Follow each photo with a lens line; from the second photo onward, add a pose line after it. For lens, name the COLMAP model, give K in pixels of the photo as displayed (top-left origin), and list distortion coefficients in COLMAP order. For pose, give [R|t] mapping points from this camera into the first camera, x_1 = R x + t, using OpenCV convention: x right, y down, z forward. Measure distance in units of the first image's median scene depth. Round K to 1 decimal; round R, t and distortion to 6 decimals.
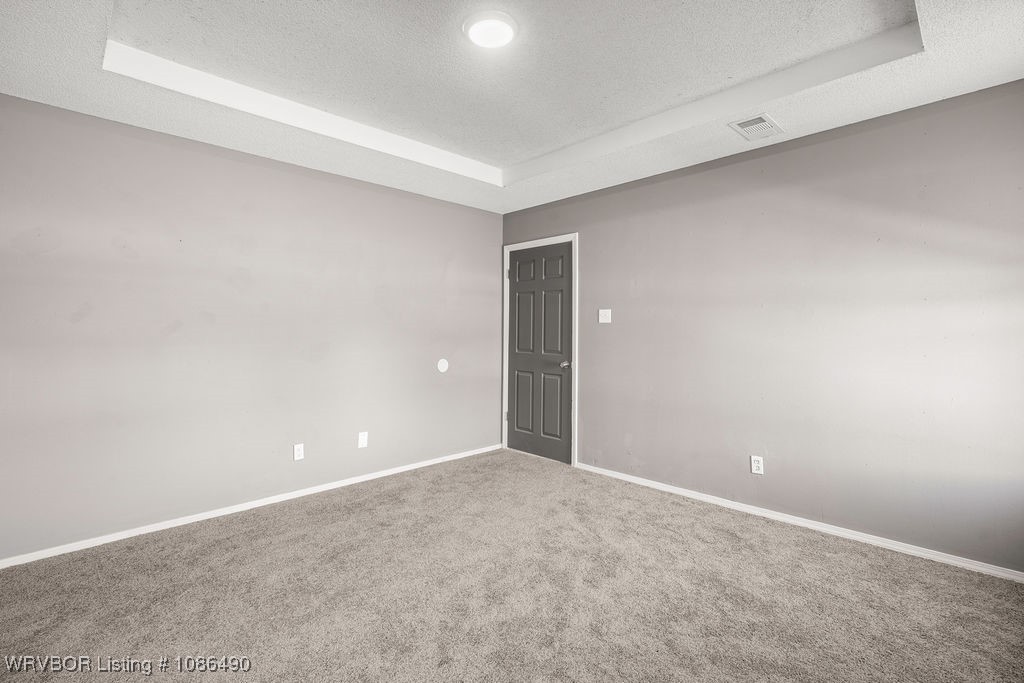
lens RADIAL K [[464.4, 0, 512.2], [0, 464.4, 331.9], [0, 0, 1]] dist [-0.008387, -0.000091]
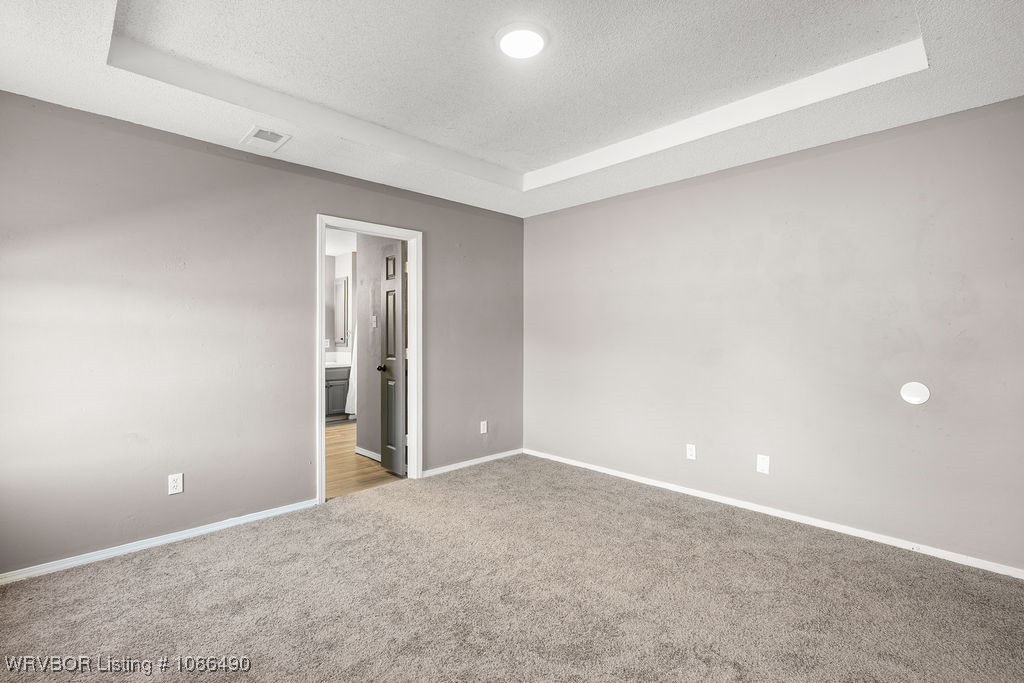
lens RADIAL K [[464.4, 0, 503.5], [0, 464.4, 333.4], [0, 0, 1]] dist [-0.008387, -0.000091]
pose [[-0.012025, -0.002624, -0.999924, 0.589994], [-0.002220, 0.999994, -0.002598, -0.003947], [0.999925, 0.002188, -0.012031, 0.591104]]
